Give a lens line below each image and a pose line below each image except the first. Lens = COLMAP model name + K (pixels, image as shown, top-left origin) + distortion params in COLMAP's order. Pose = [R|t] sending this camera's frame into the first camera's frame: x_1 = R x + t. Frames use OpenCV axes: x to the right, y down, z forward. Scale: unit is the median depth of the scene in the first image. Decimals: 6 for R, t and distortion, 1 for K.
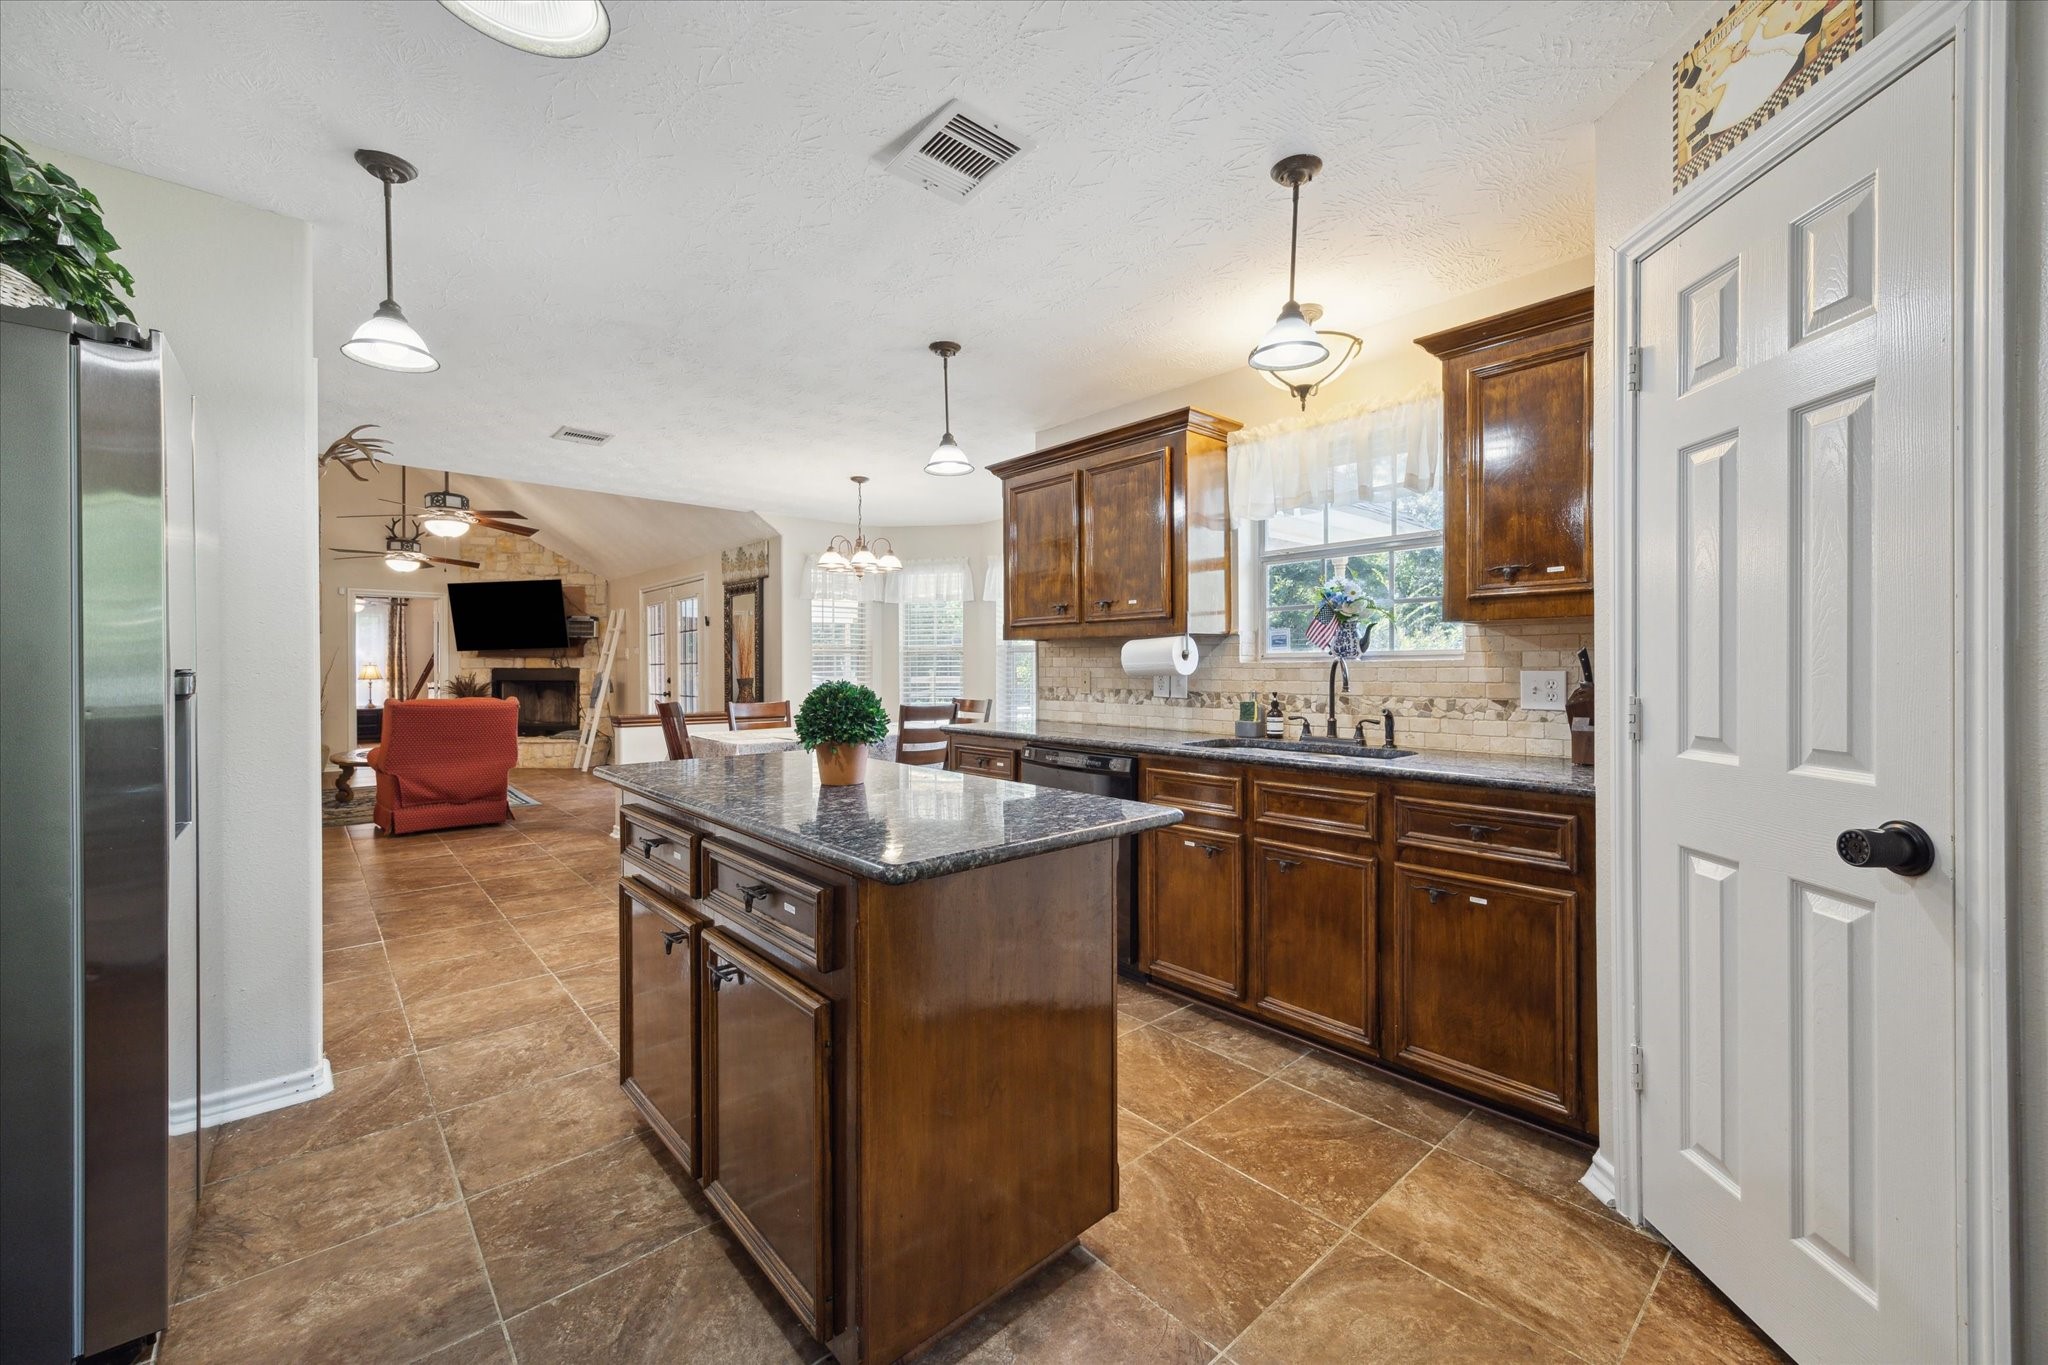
lens RADIAL K [[817.0, 0, 1027.2], [0, 817.0, 654.1], [0, 0, 1]] dist [-0.000913, 0.000380]
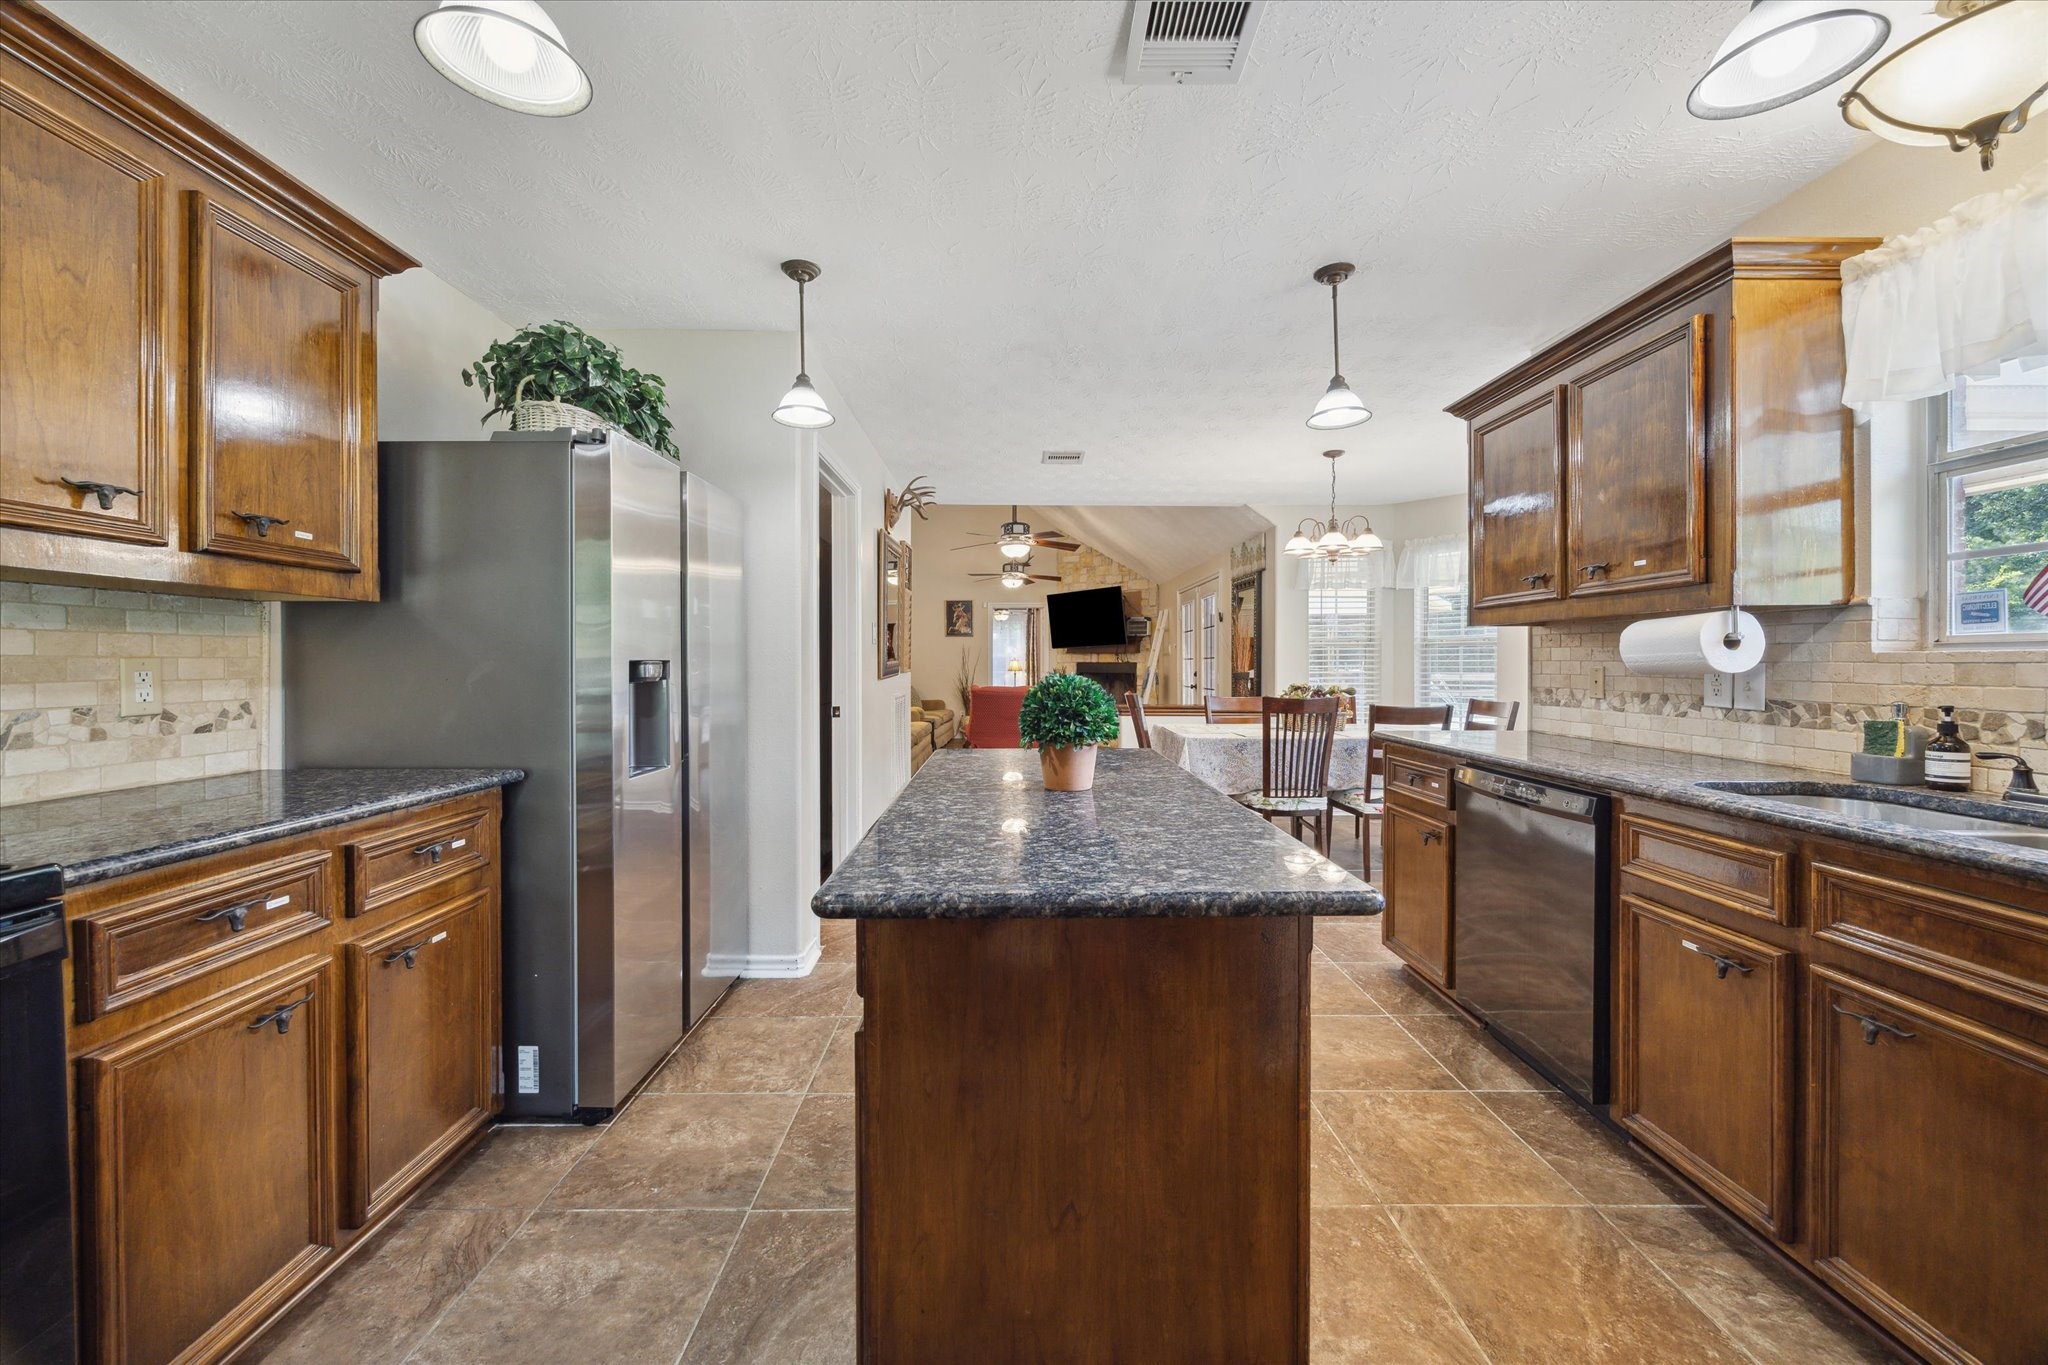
lens RADIAL K [[786.5, 0, 1007.2], [0, 786.5, 654.5], [0, 0, 1]] dist [-0.008154, 0.000233]
pose [[0.741779, -0.004866, -0.670627, 0.173905], [0.008786, 0.999958, 0.002462, 0.004874], [0.670587, -0.007718, 0.741791, 0.179403]]
